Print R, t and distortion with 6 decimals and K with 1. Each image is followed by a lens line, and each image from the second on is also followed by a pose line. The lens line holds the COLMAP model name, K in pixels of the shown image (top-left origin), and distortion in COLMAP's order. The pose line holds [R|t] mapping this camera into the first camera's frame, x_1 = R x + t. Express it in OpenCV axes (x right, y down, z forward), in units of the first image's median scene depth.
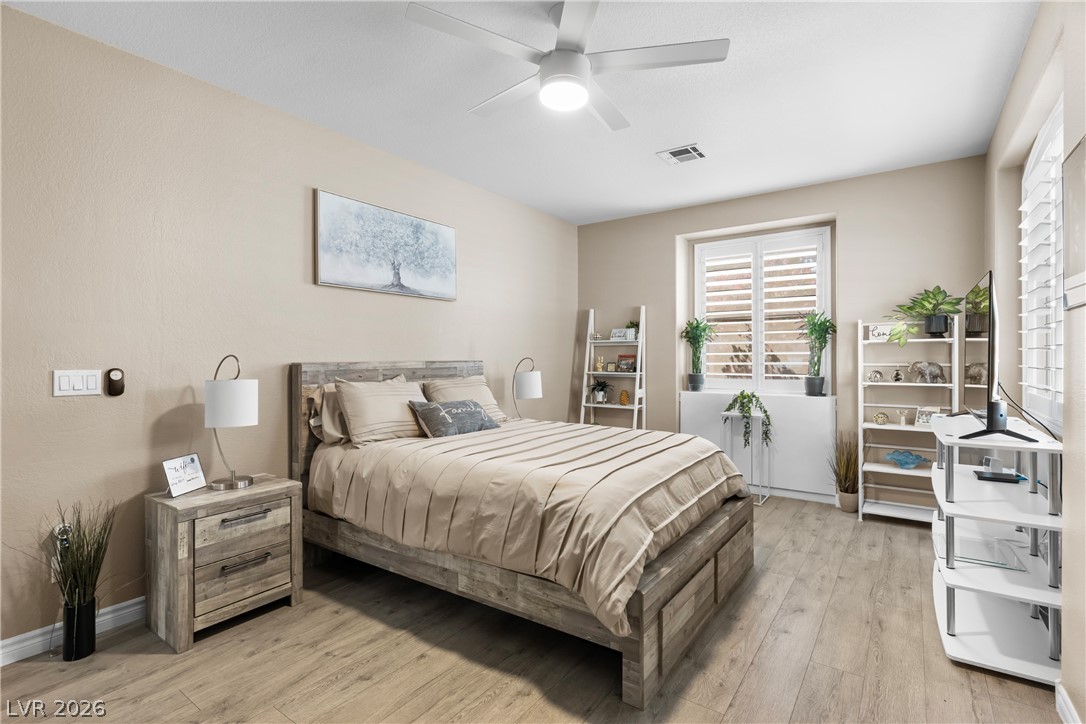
lens RADIAL K [[513.6, 0, 541.2], [0, 513.6, 357.7], [0, 0, 1]] dist [0.003956, -0.000807]
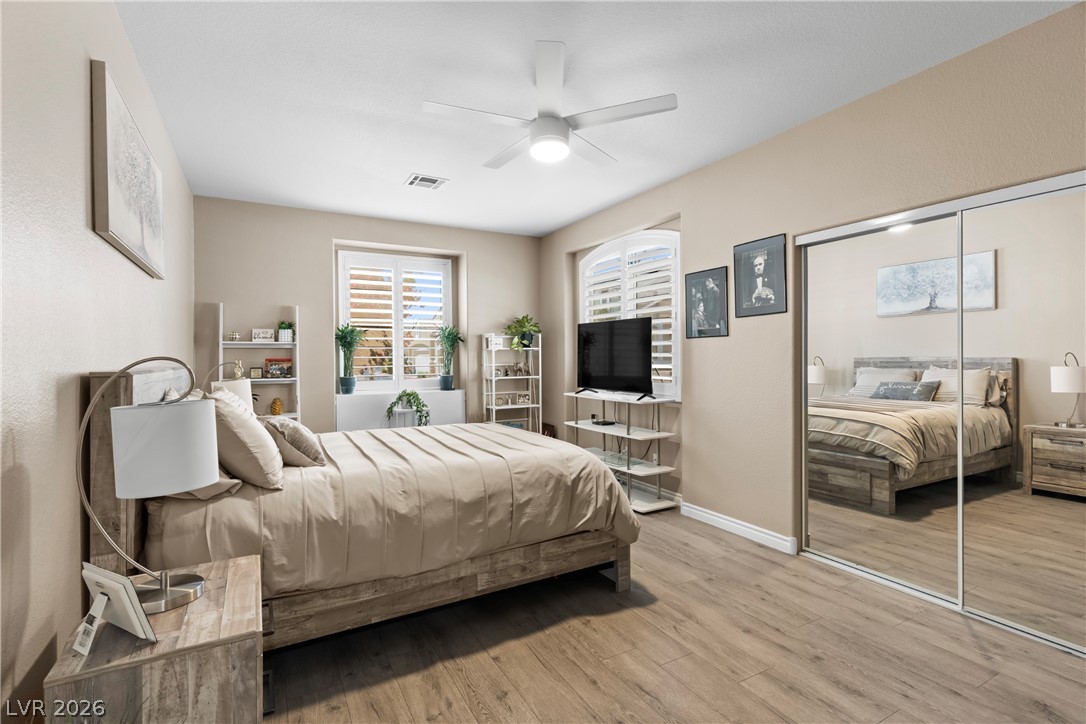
lens RADIAL K [[513.6, 0, 543.4], [0, 513.6, 359.8], [0, 0, 1]] dist [0.003956, -0.000807]
pose [[0.427178, -0.002256, 0.904165, -0.808042], [0.006949, 0.999976, -0.000788, 0.001016], [-0.904141, 0.006620, 0.427183, 0.358683]]
